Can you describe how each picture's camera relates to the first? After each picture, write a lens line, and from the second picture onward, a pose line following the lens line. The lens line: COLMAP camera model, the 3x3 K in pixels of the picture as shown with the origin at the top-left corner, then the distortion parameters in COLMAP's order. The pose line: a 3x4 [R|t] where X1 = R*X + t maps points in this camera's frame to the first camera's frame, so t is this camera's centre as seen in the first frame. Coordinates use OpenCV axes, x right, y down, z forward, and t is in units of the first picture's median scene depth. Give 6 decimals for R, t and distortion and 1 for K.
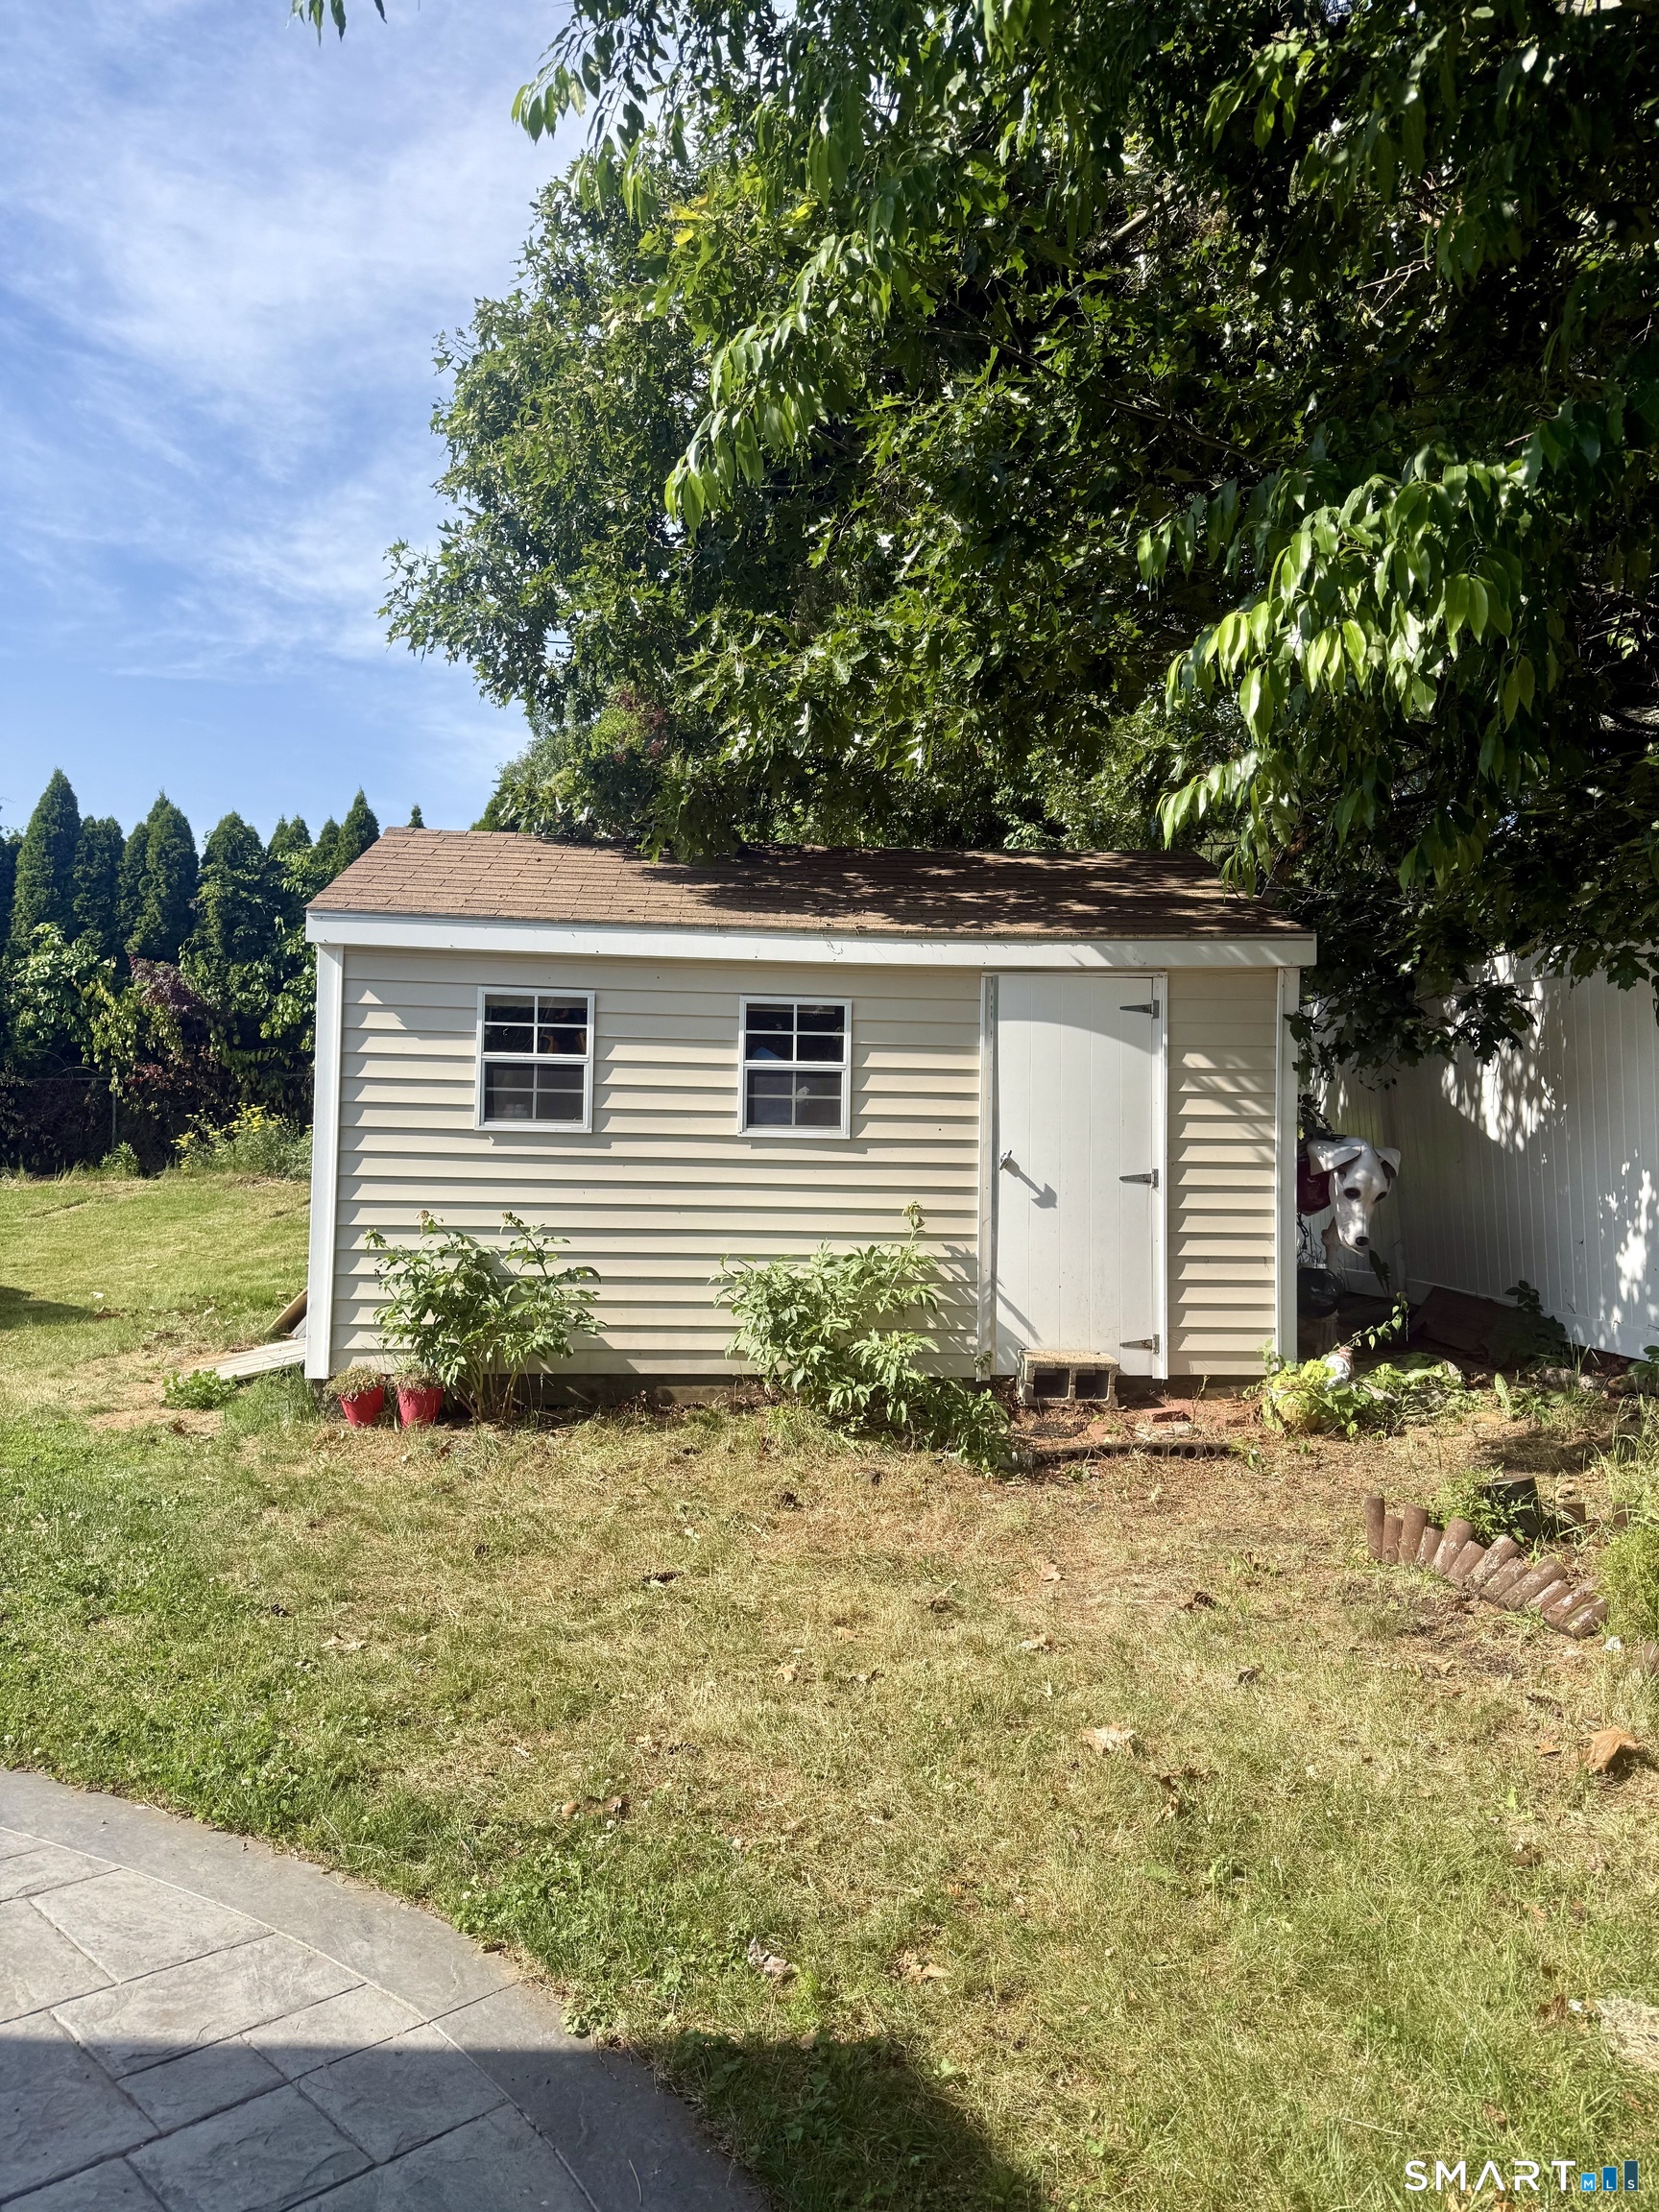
lens RADIAL K [[1520.5, 0, 829.5], [0, 1520.5, 1106.0], [0, 0, 1]] dist [0.152936, -0.337536]
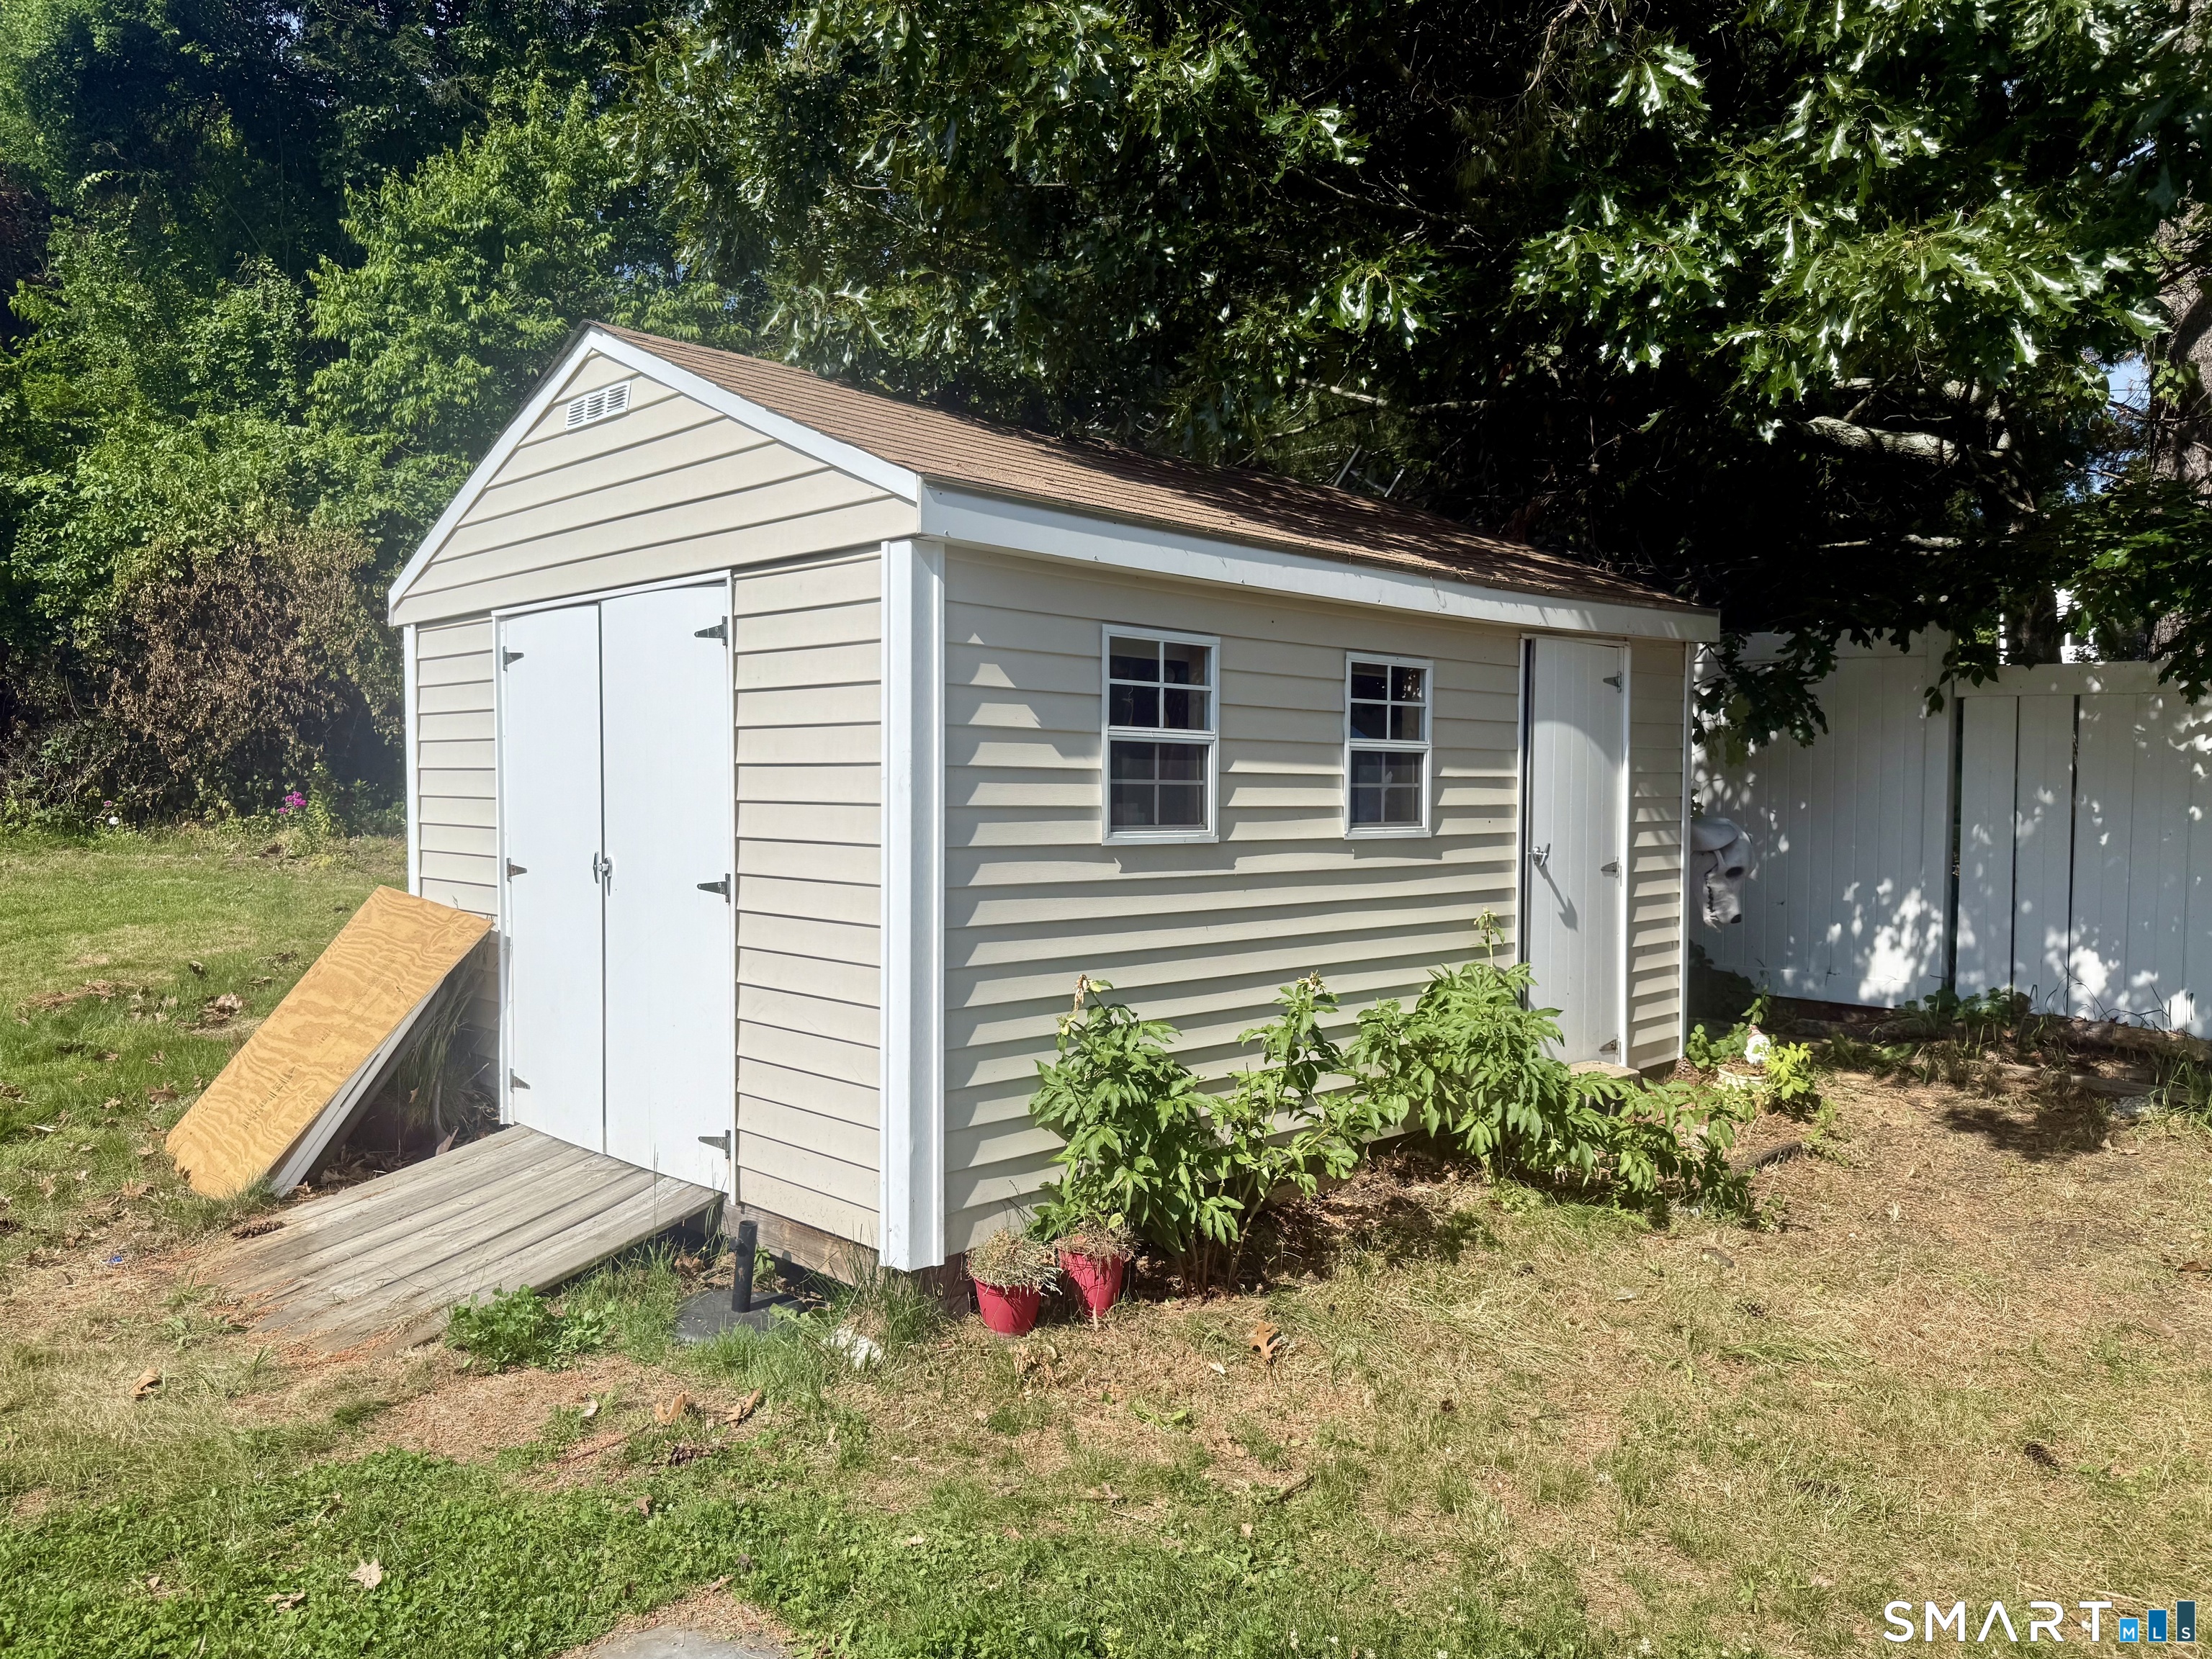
lens RADIAL K [[1520.5, 0, 1106.0], [0, 1520.5, 829.5], [0, 0, 1]] dist [0.152936, -0.337536]
pose [[0.799755, -0.028227, 0.599662, -0.603148], [-0.011416, 0.997998, 0.062203, -0.030679], [-0.600217, -0.056593, 0.797832, 0.467590]]
